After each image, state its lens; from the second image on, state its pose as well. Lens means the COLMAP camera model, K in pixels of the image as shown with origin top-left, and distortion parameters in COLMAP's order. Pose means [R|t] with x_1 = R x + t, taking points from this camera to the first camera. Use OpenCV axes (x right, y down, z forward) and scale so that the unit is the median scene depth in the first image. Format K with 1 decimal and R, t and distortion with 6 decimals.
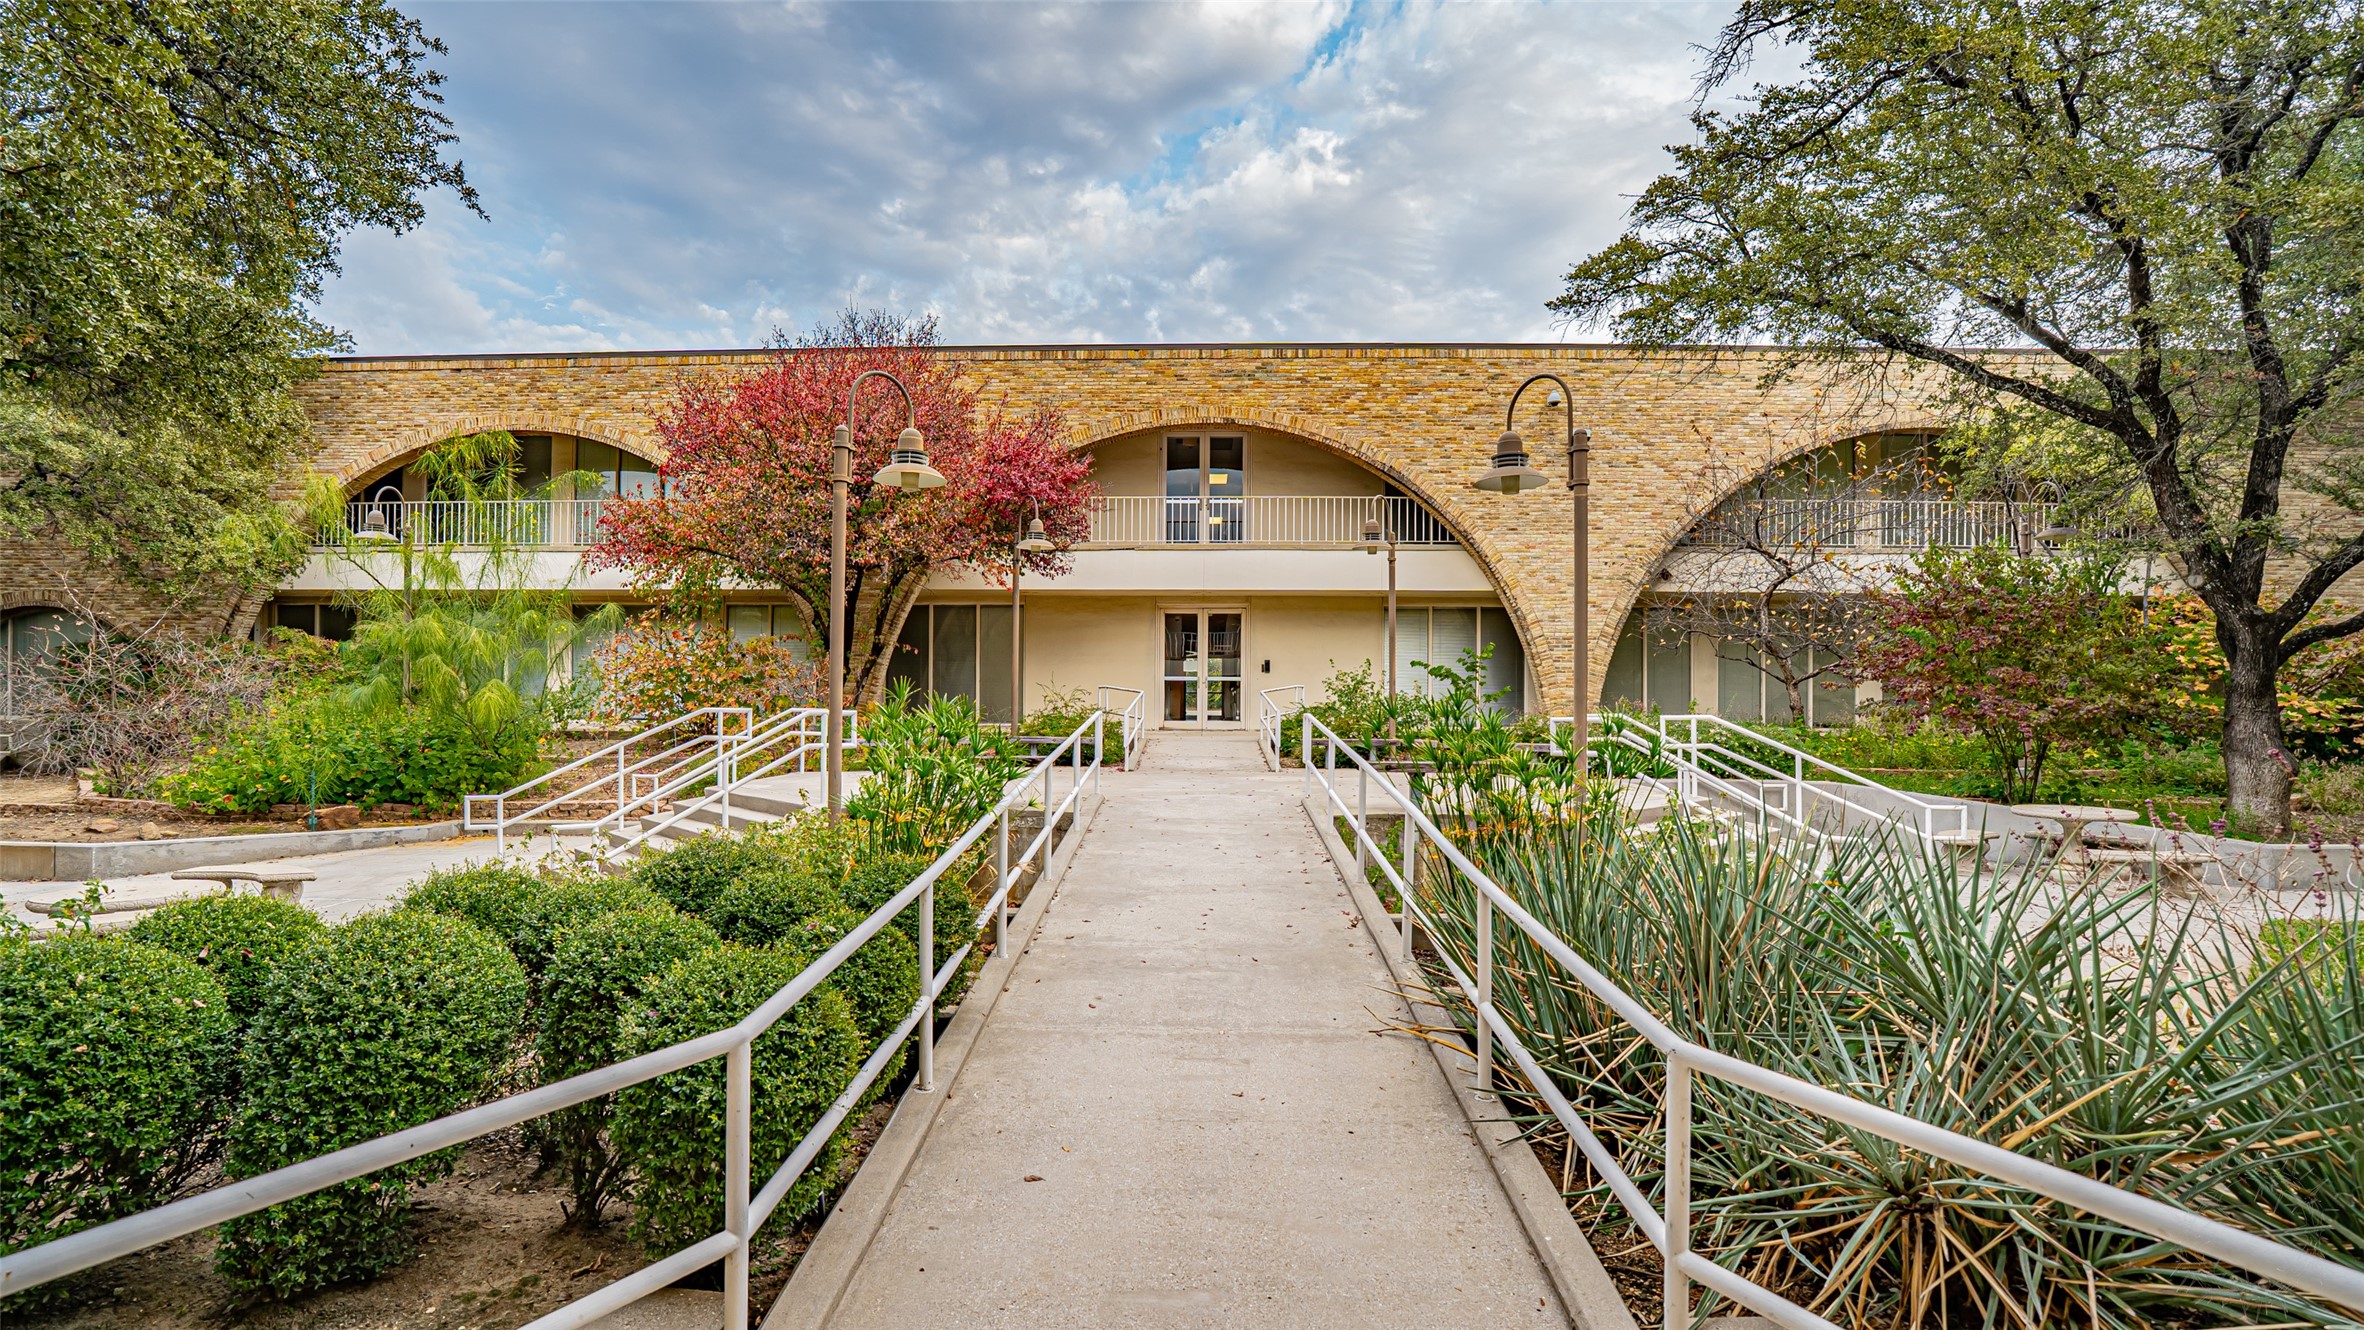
lens RADIAL K [[1142.7, 0, 1182.0], [0, 1142.7, 665.0], [0, 0, 1]] dist [-0.000032, 0.000040]
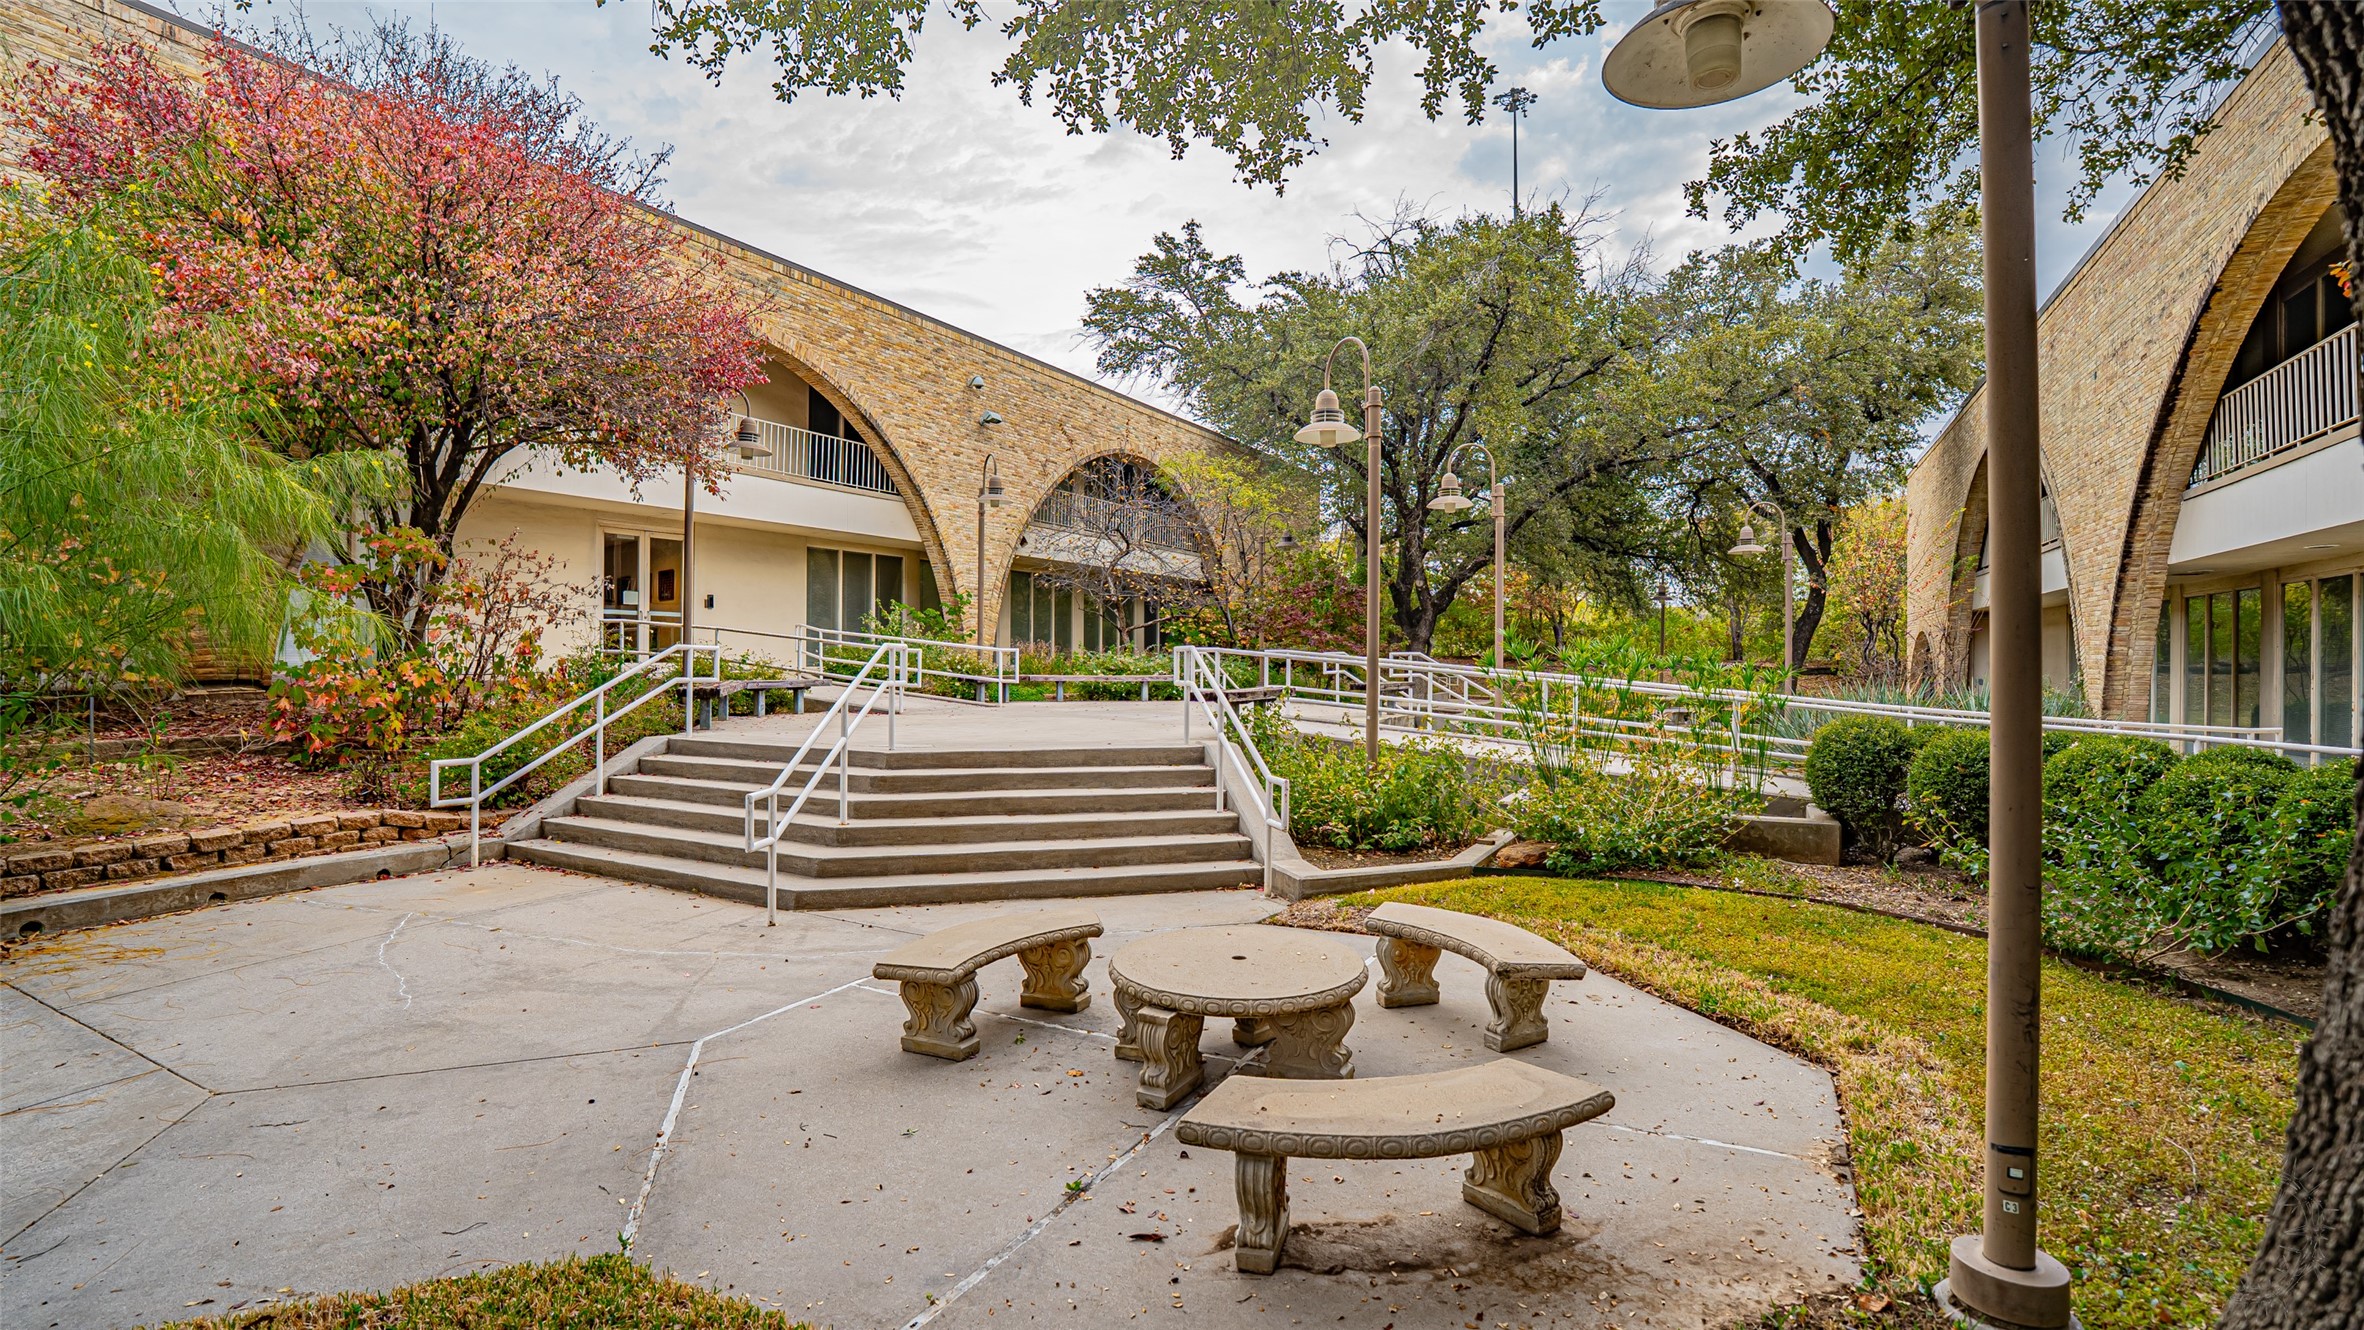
lens RADIAL K [[1106.5, 0, 1180.6], [0, 1106.5, 623.2], [0, 0, 1]] dist [-0.000072, -0.000004]
pose [[0.469930, 0.020370, 0.882469, -0.563010], [-0.026665, 0.999605, -0.008874, 0.017405], [-0.882301, -0.019361, 0.470287, 0.277974]]
